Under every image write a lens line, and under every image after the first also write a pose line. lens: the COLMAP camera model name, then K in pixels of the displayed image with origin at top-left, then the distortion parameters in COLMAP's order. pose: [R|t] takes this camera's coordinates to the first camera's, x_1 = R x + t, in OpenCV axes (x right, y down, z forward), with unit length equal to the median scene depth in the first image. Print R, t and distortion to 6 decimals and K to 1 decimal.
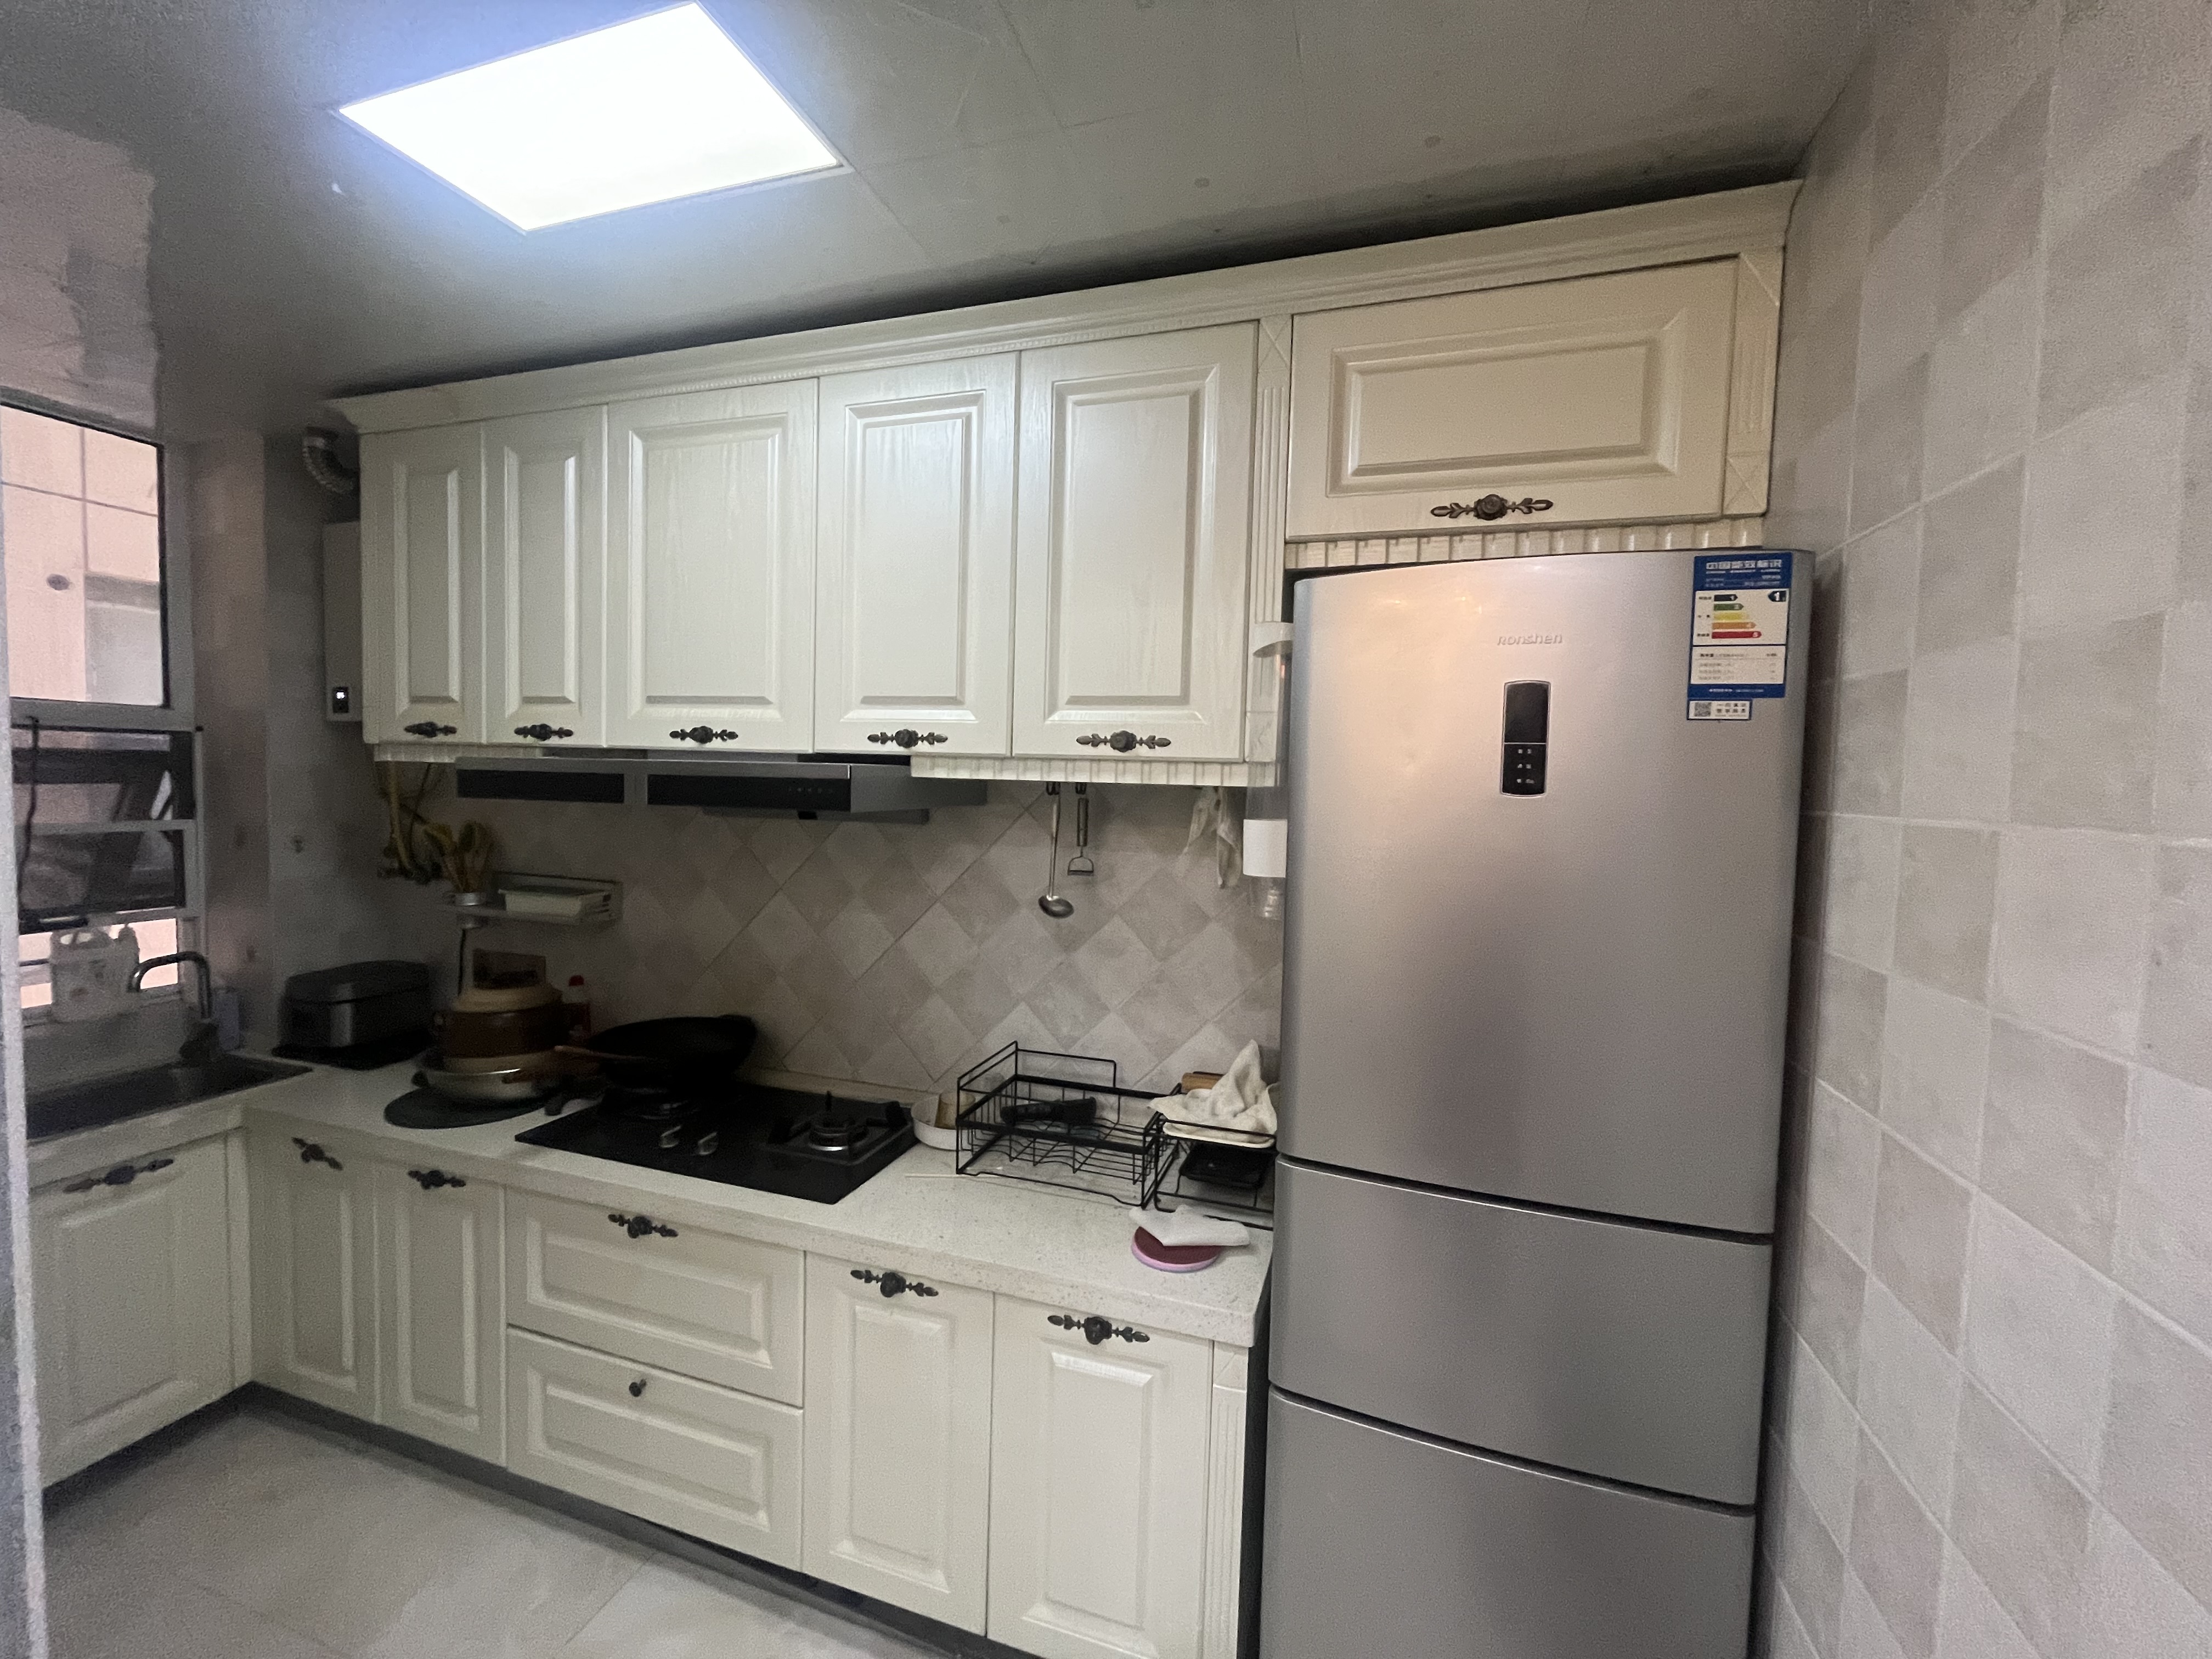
lens RADIAL K [[894.0, 0, 1106.0], [0, 894.0, 829.5], [0, 0, 1]] dist [-0.007065, -0.000011]
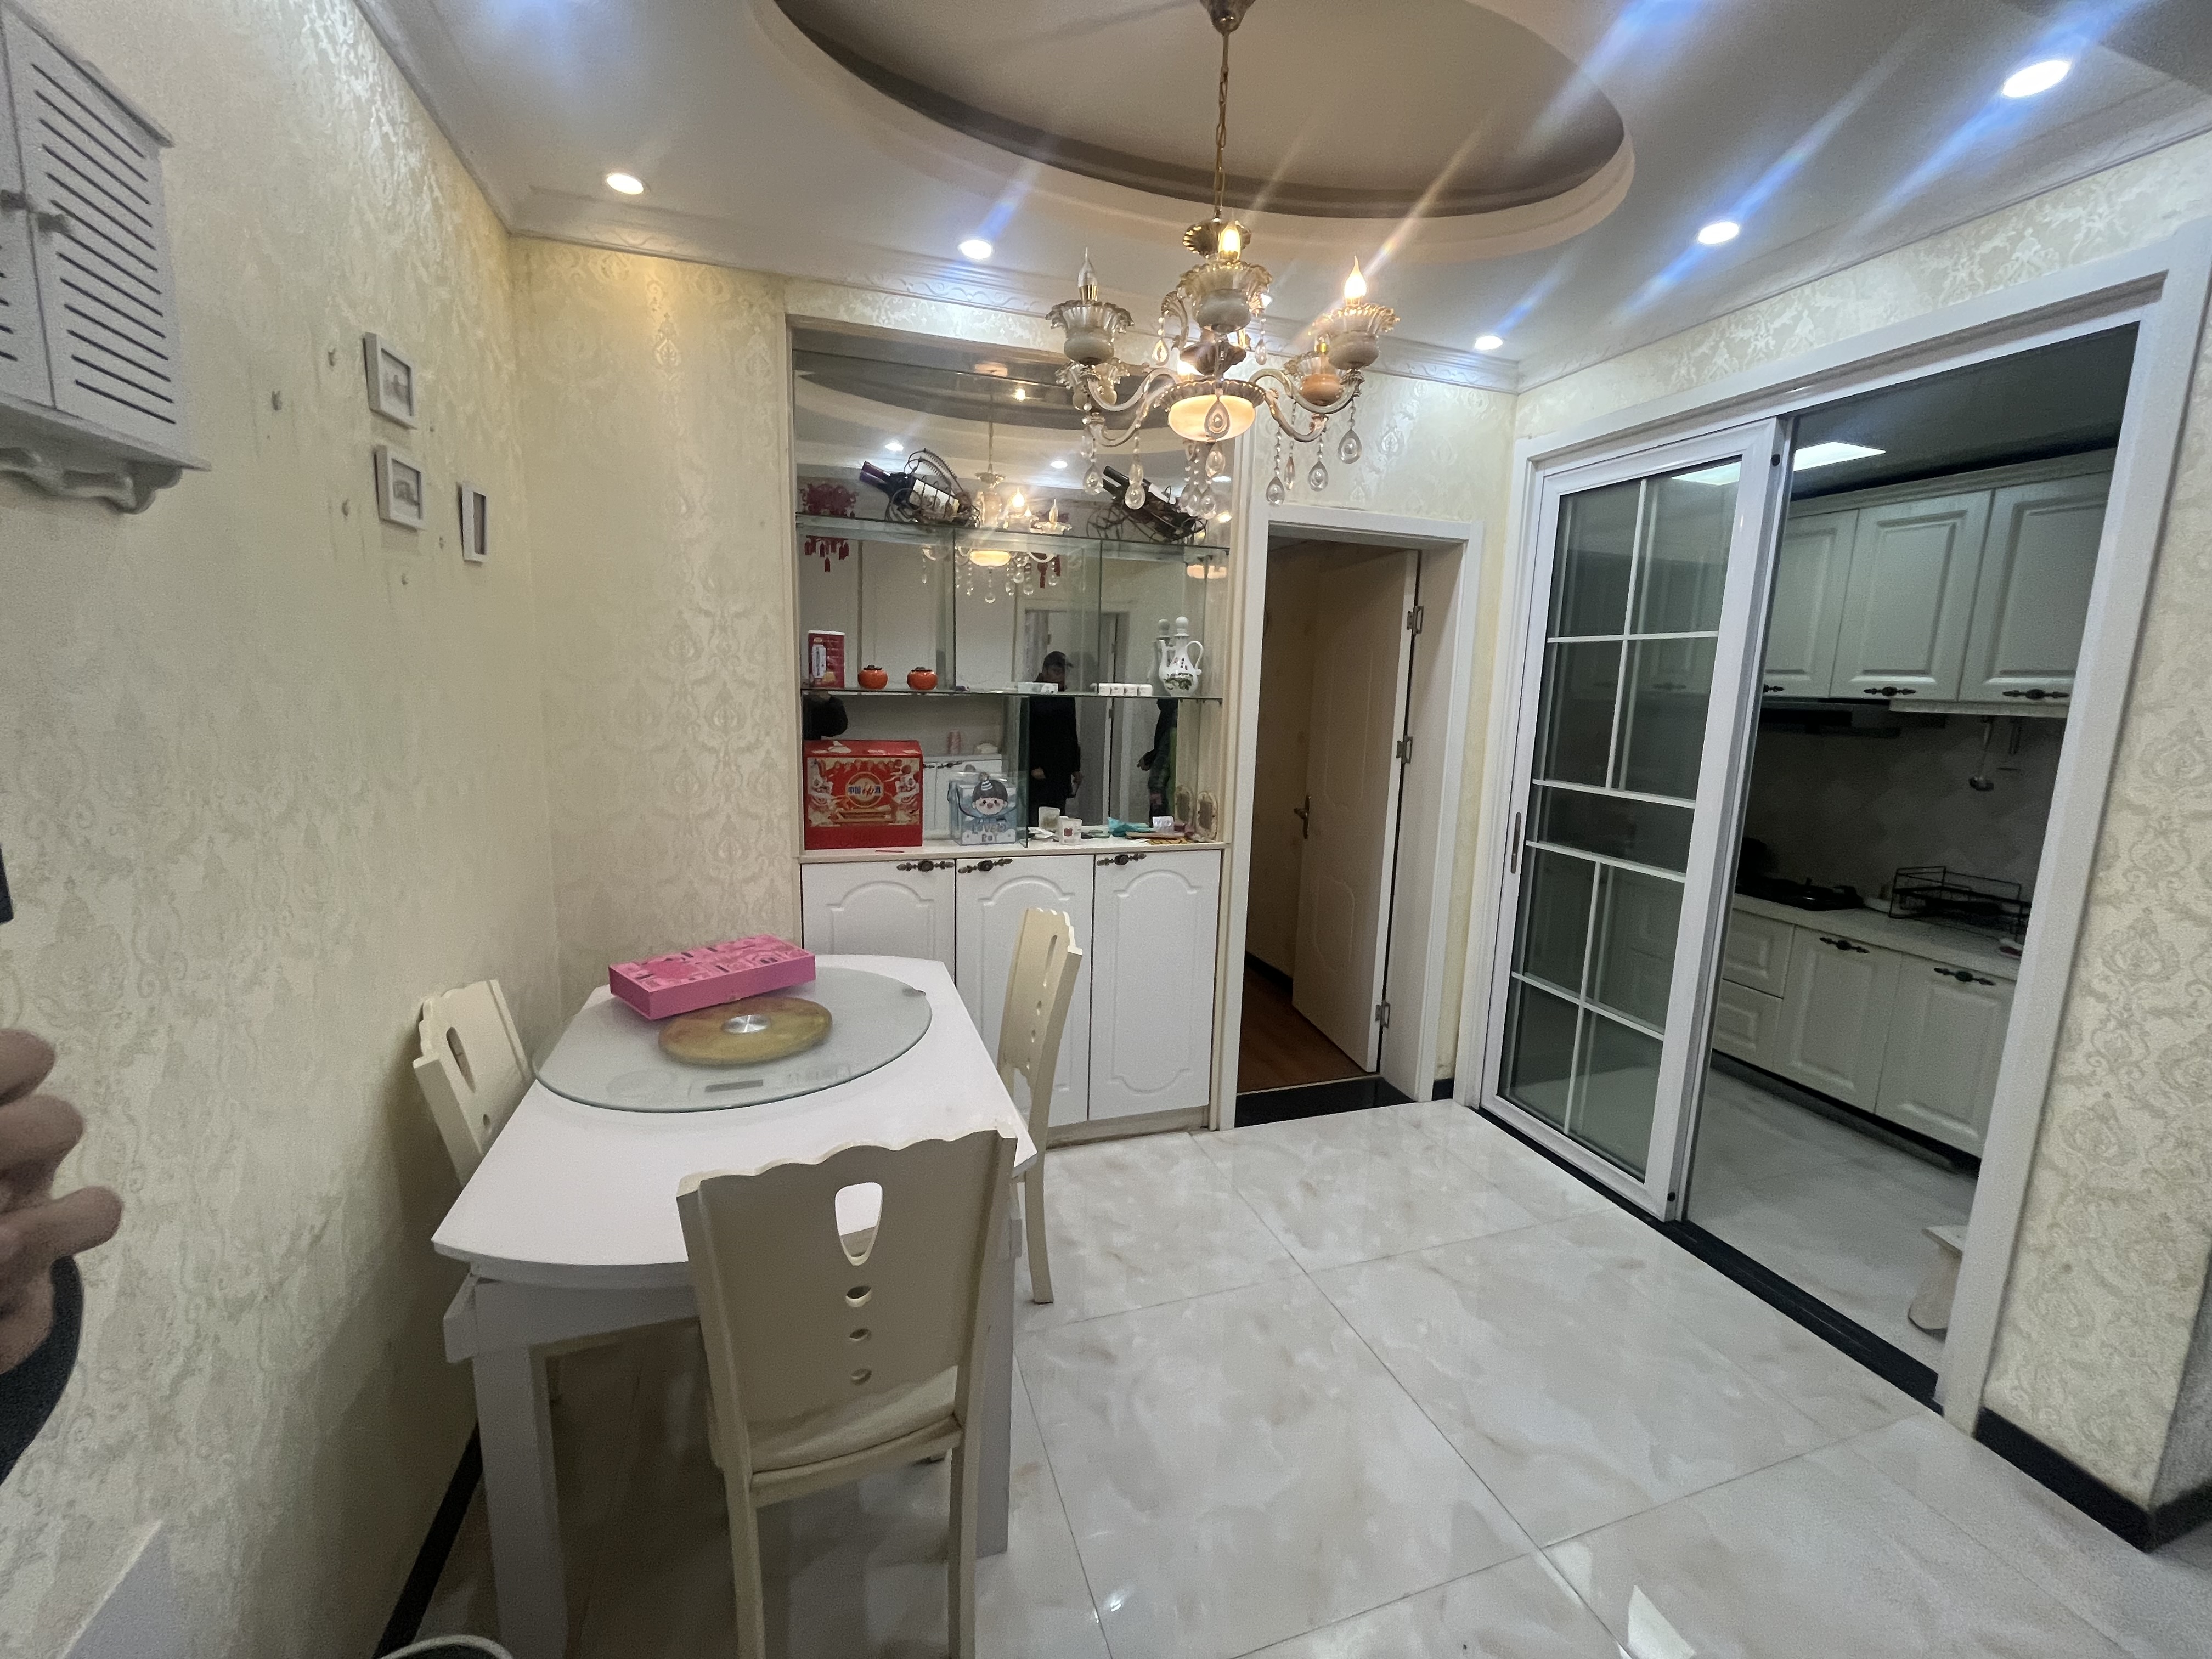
lens RADIAL K [[894.0, 0, 1106.0], [0, 894.0, 829.5], [0, 0, 1]] dist [-0.007065, -0.000011]
pose [[0.599435, 0.120419, -0.791313, 0.327924], [-0.054999, 0.992479, 0.109369, 0.080647], [0.798532, -0.022038, 0.601549, -1.559244]]
